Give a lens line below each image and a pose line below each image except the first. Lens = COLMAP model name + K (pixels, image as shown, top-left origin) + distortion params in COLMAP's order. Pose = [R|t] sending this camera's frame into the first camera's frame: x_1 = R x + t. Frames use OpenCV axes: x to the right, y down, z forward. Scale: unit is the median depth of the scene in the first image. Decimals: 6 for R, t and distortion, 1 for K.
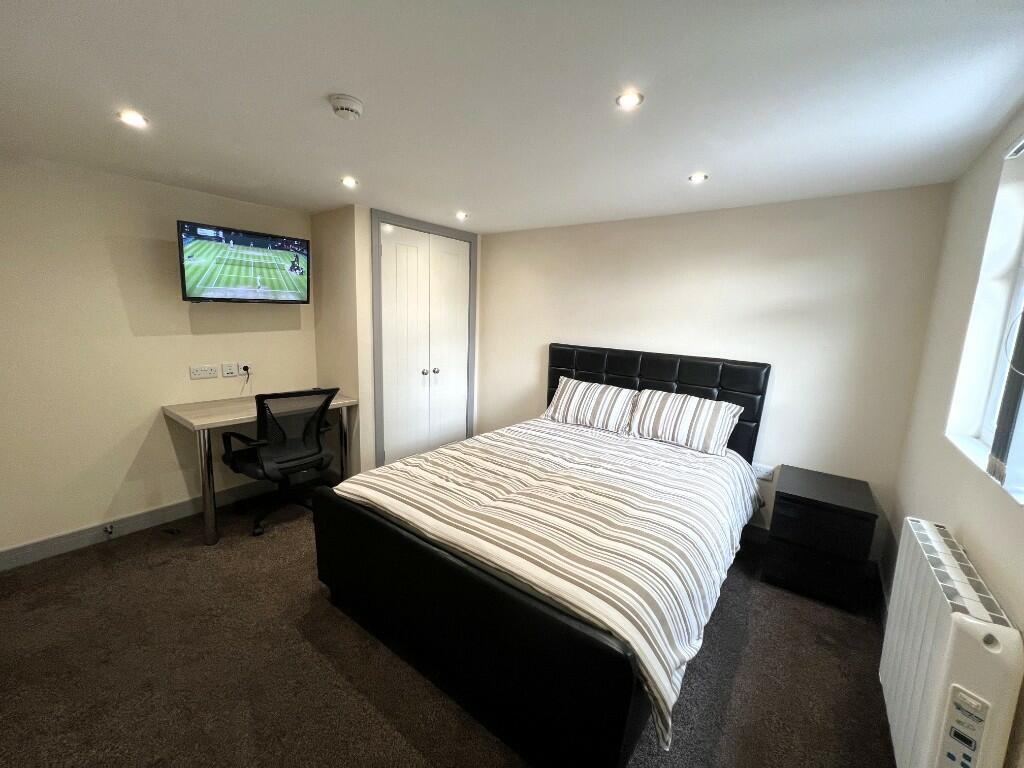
lens RADIAL K [[405.7, 0, 518.2], [0, 405.7, 392.4], [0, 0, 1]] dist [-0.002080, -0.000032]
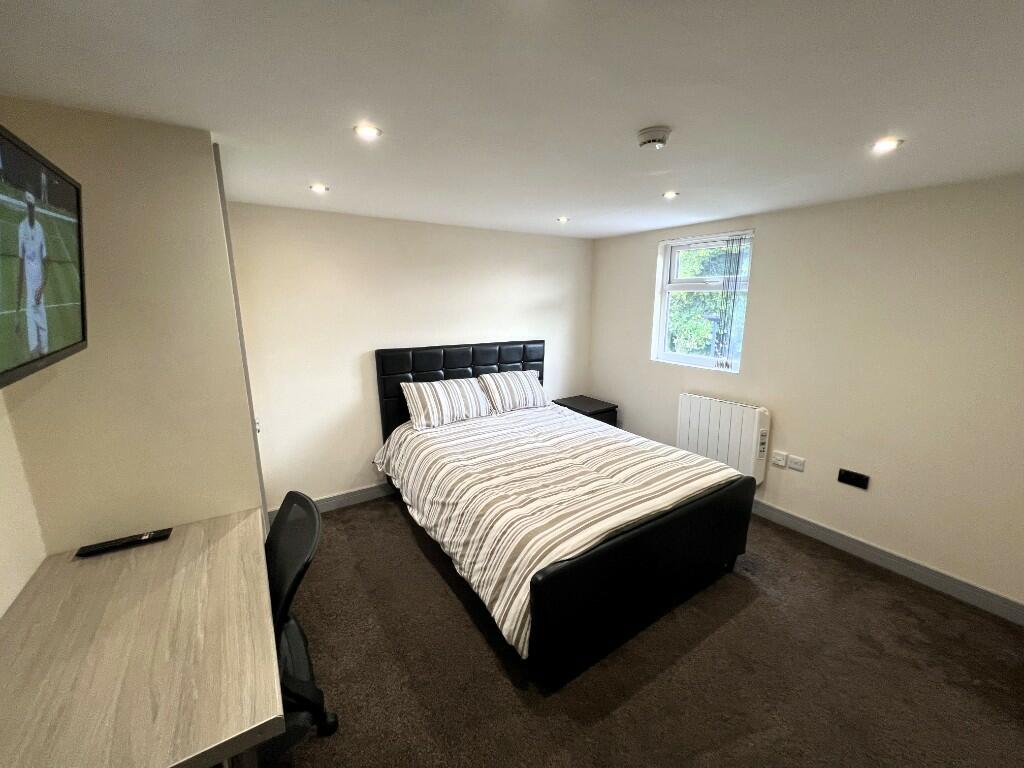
lens RADIAL K [[405.7, 0, 516.7], [0, 405.7, 381.3], [0, 0, 1]] dist [-0.002080, -0.000032]
pose [[0.331097, -0.221391, 0.917257, -1.050342], [0.187617, 0.968123, 0.165945, -0.236480], [-0.924756, 0.117149, 0.362080, 0.682316]]
